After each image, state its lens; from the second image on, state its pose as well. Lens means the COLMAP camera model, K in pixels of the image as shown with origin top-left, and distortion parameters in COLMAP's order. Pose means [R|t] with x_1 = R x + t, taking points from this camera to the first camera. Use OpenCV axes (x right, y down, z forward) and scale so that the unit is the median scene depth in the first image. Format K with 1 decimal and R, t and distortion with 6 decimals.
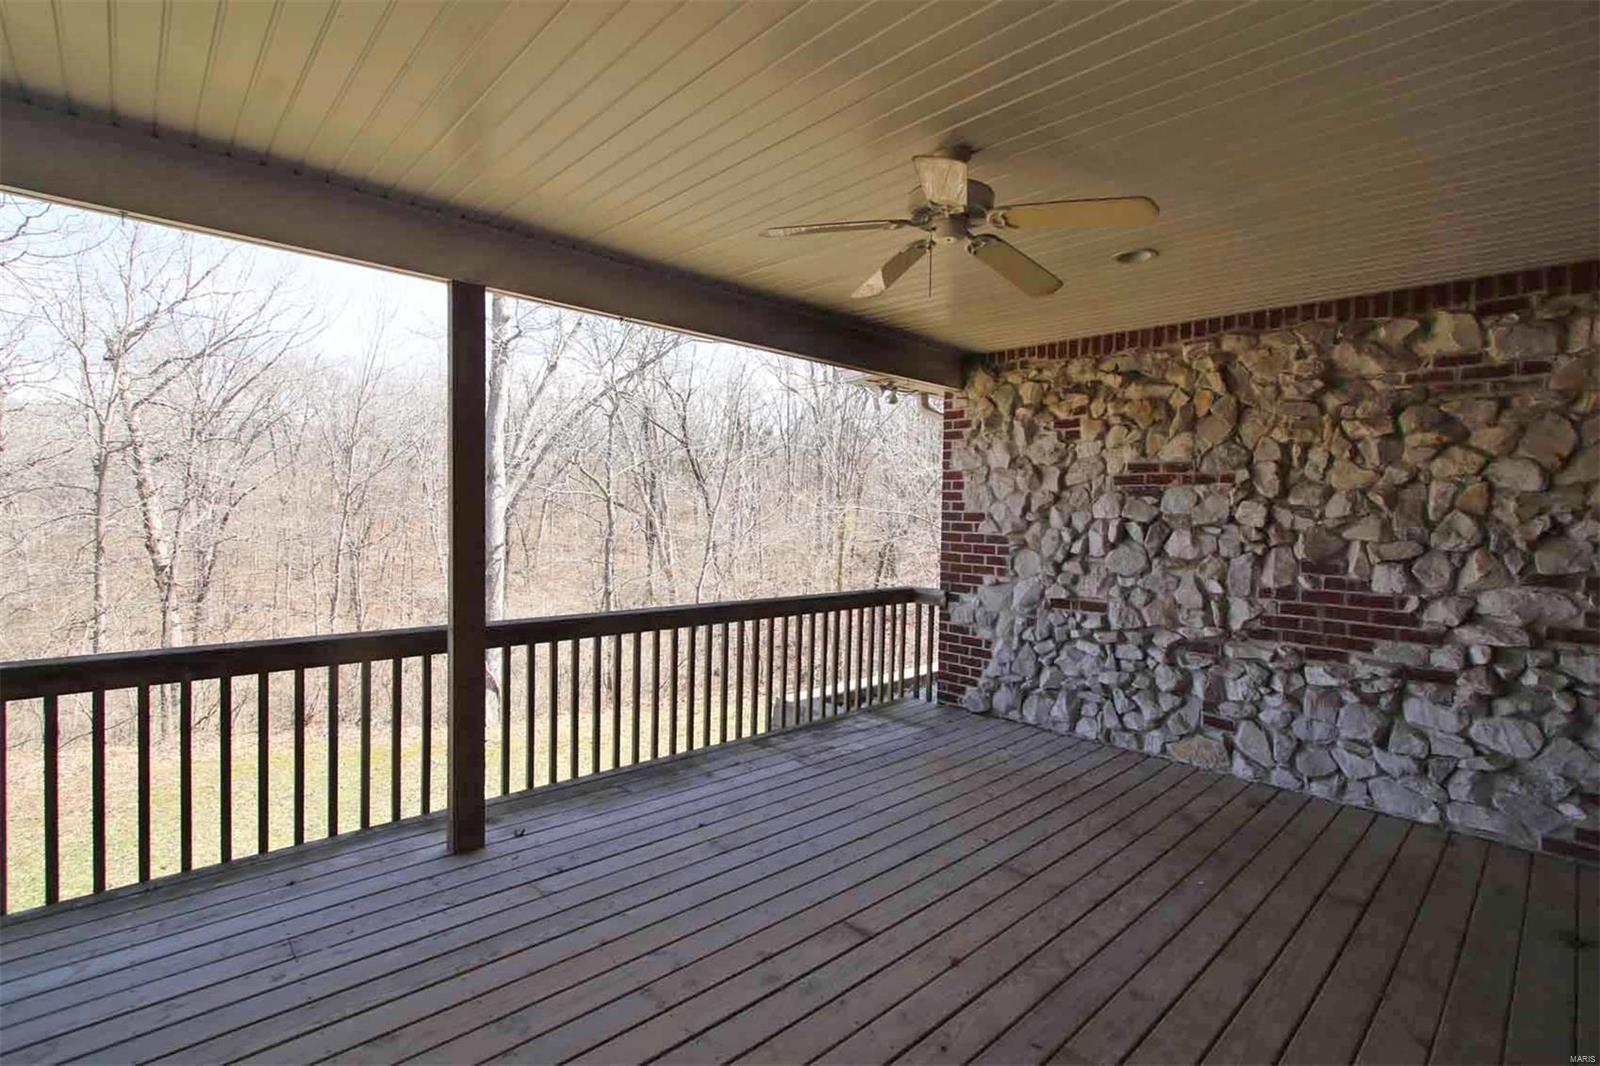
lens RADIAL K [[697.6, 0, 800.0], [0, 697.6, 533.0], [0, 0, 1]] dist [-0.000293, 0.000042]
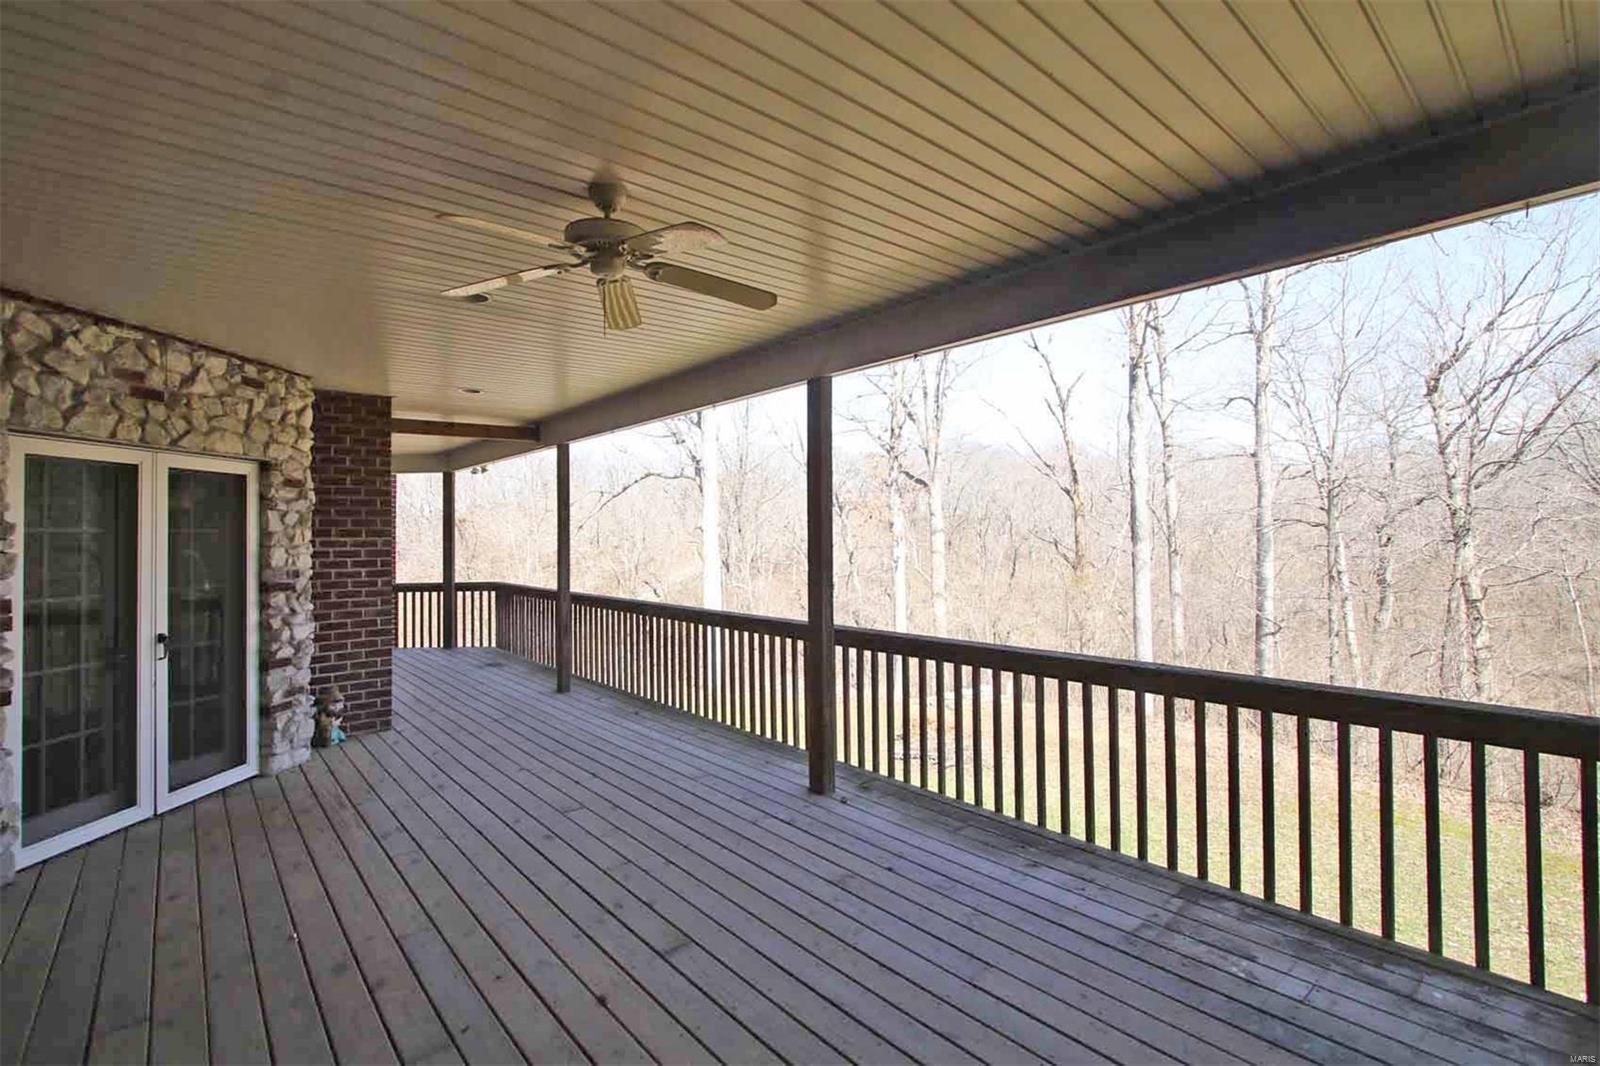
lens RADIAL K [[730.5, 0, 800.0], [0, 730.5, 533.0], [0, 0, 1]] dist [-0.002042, 0.000154]
pose [[-0.011909, -0.028133, -0.999533, 0.819984], [-0.018076, 0.999447, -0.027915, -0.005980], [0.999766, 0.017735, -0.012410, 0.837413]]
